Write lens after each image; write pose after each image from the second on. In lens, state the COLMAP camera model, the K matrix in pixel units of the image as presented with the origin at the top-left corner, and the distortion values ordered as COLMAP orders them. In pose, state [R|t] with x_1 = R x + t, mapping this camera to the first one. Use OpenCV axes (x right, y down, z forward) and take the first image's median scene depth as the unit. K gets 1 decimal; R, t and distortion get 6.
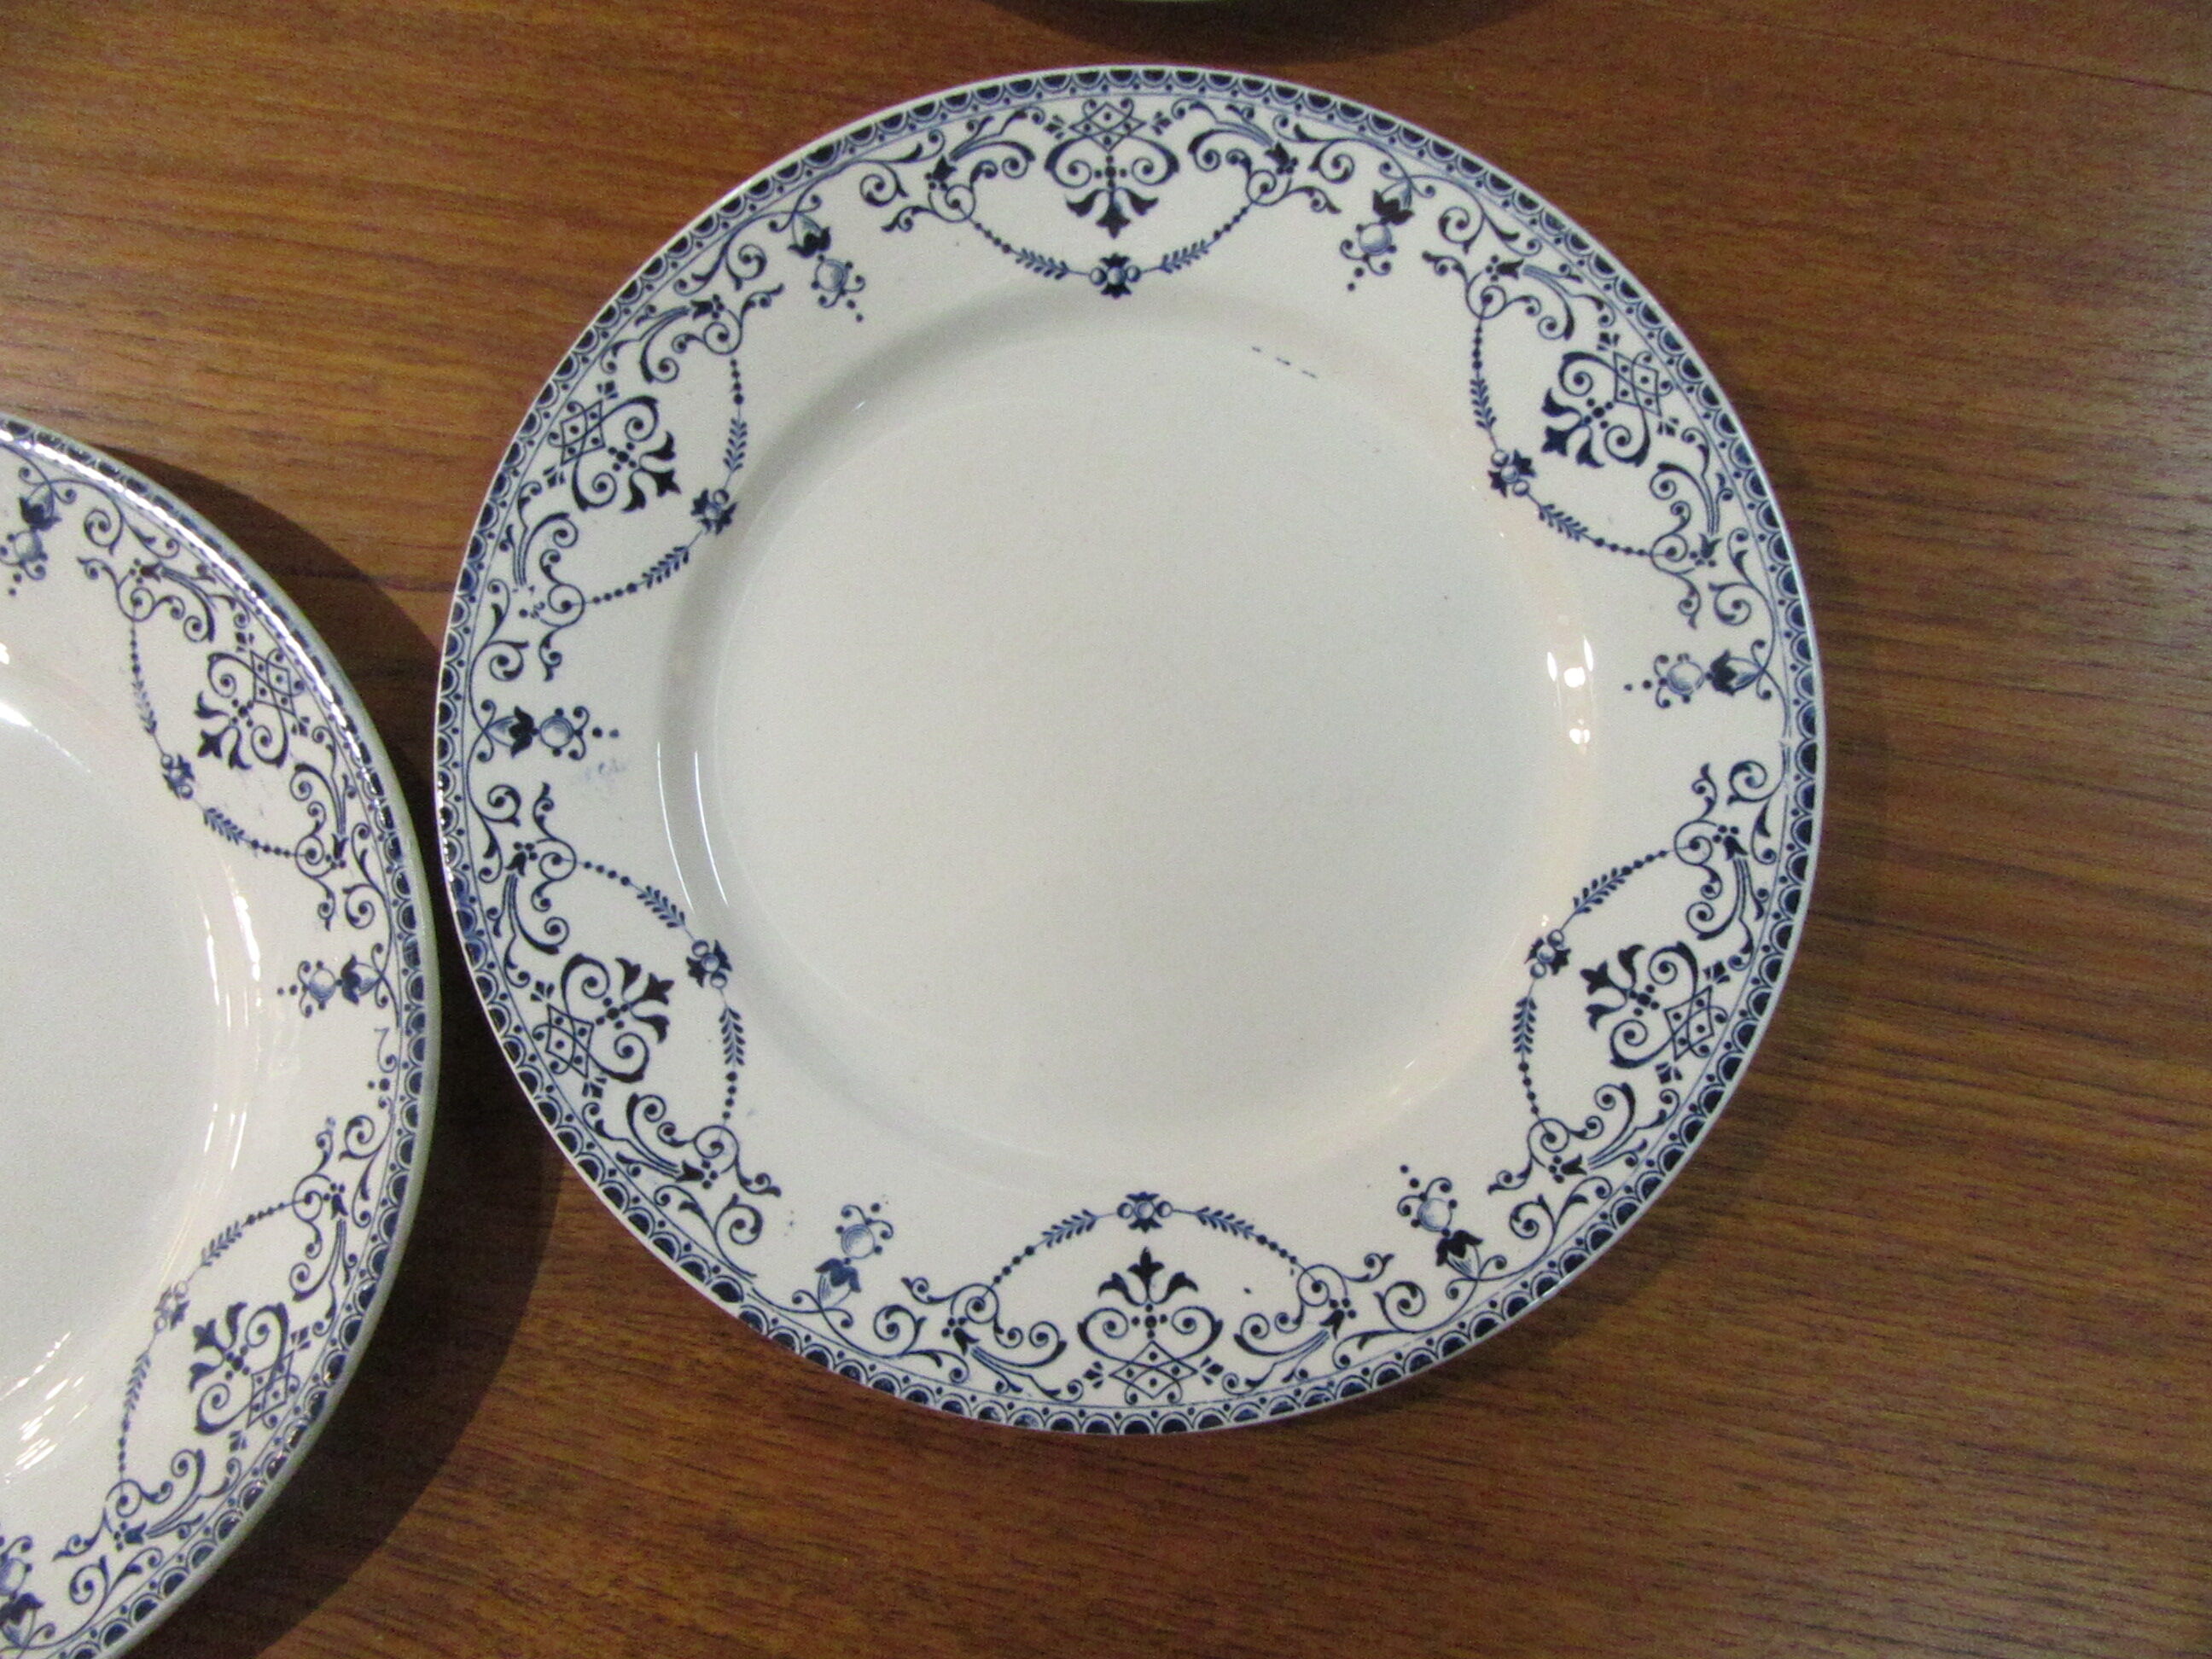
lens RADIAL K [[1643.0, 0, 1092.6], [0, 1643.0, 831.8], [0, 0, 1]] dist [-0.006441, 0.038216]
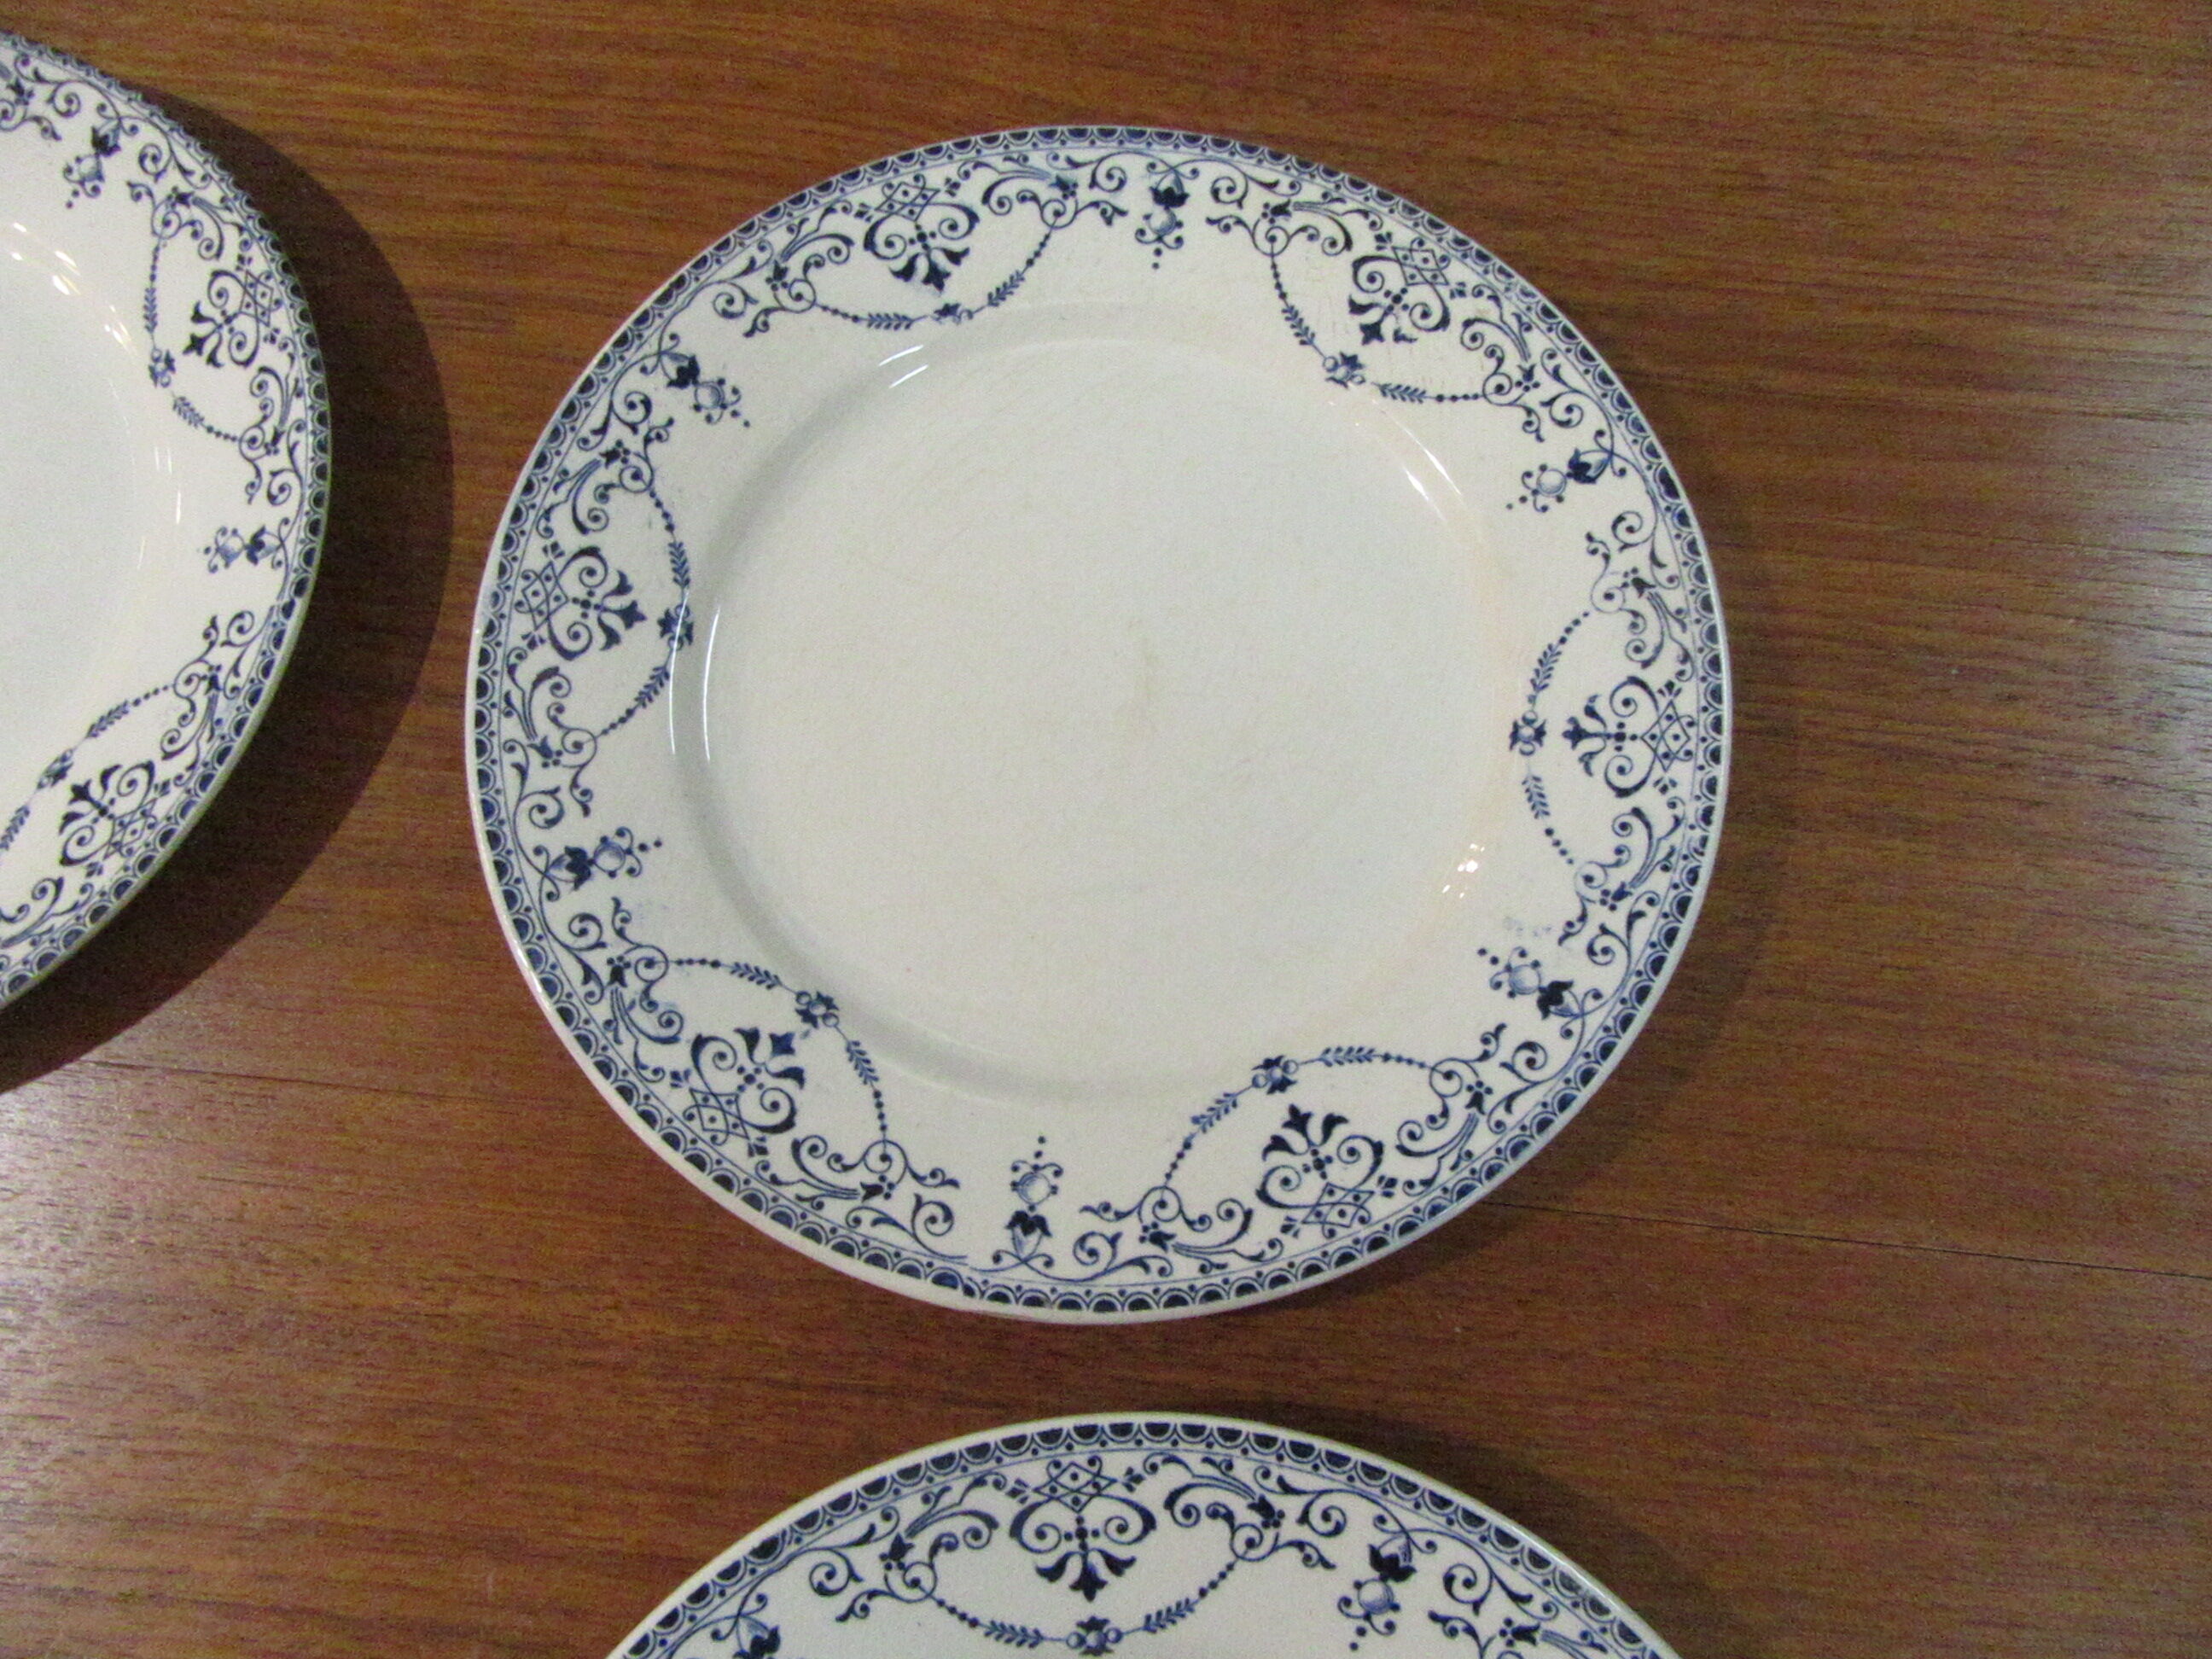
lens RADIAL K [[1643.0, 0, 1092.6], [0, 1643.0, 831.8], [0, 0, 1]] dist [-0.006441, 0.038216]
pose [[0.997531, -0.068071, 0.017254, 0.028053], [0.069561, 0.991495, -0.109996, -0.693683], [-0.009620, 0.110925, 0.993782, 0.044536]]
